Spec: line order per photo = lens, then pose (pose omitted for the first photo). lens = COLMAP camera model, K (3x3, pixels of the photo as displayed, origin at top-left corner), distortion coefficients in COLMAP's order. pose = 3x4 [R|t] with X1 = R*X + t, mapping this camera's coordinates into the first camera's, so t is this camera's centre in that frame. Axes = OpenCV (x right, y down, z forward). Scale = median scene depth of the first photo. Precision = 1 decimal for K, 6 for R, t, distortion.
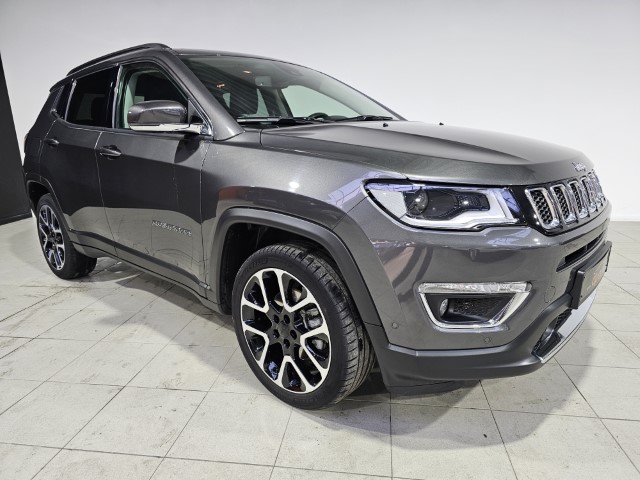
lens RADIAL K [[440.3, 0, 319.5], [0, 440.3, 245.3], [0, 0, 1]] dist [0.039674, -0.031052]
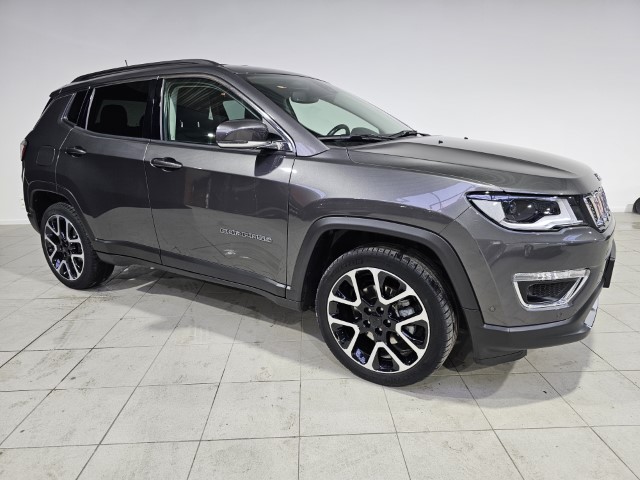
lens RADIAL K [[440.3, 0, 319.0], [0, 440.3, 245.0], [0, 0, 1]] dist [0.039674, -0.031052]
pose [[0.983771, -0.039587, 0.175007, -0.397085], [0.038163, 0.999205, 0.011497, -0.023630], [-0.175323, -0.004632, 0.984500, -0.110337]]
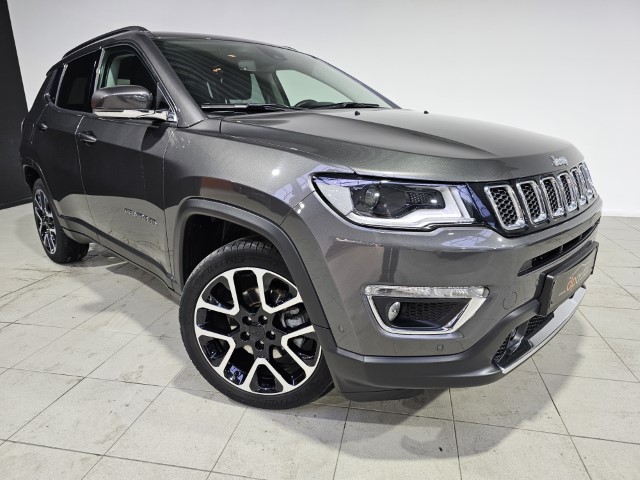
lens RADIAL K [[440.3, 0, 320.4], [0, 440.3, 239.2], [0, 0, 1]] dist [0.039674, -0.031052]
pose [[0.998250, 0.024567, -0.053785, 0.132310], [-0.023606, 0.999552, 0.018425, -0.019428], [0.054213, -0.017123, 0.998383, 0.051093]]
